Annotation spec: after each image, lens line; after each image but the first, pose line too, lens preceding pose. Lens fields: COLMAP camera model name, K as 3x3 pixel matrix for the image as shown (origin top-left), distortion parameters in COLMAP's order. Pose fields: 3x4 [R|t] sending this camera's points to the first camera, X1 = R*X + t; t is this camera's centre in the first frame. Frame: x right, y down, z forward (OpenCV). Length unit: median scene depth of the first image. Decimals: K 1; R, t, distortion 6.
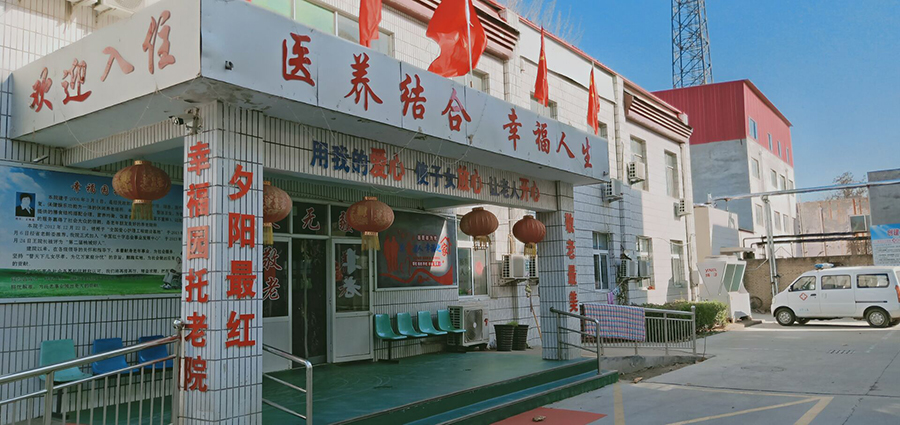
lens RADIAL K [[686.1, 0, 450.9], [0, 686.1, 215.0], [0, 0, 1]] dist [0.012623, 0.002408]
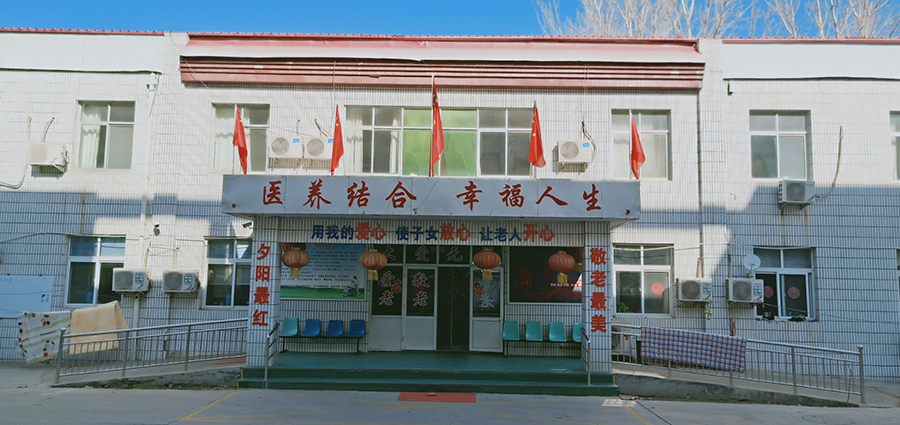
lens RADIAL K [[686.1, 0, 450.0], [0, 686.1, 210.4], [0, 0, 1]] dist [0.012623, 0.002408]
pose [[0.570559, -0.051043, -0.819669, 1.401524], [0.050879, 0.998346, -0.026753, -0.067503], [0.819679, -0.026440, 0.572212, 0.172612]]
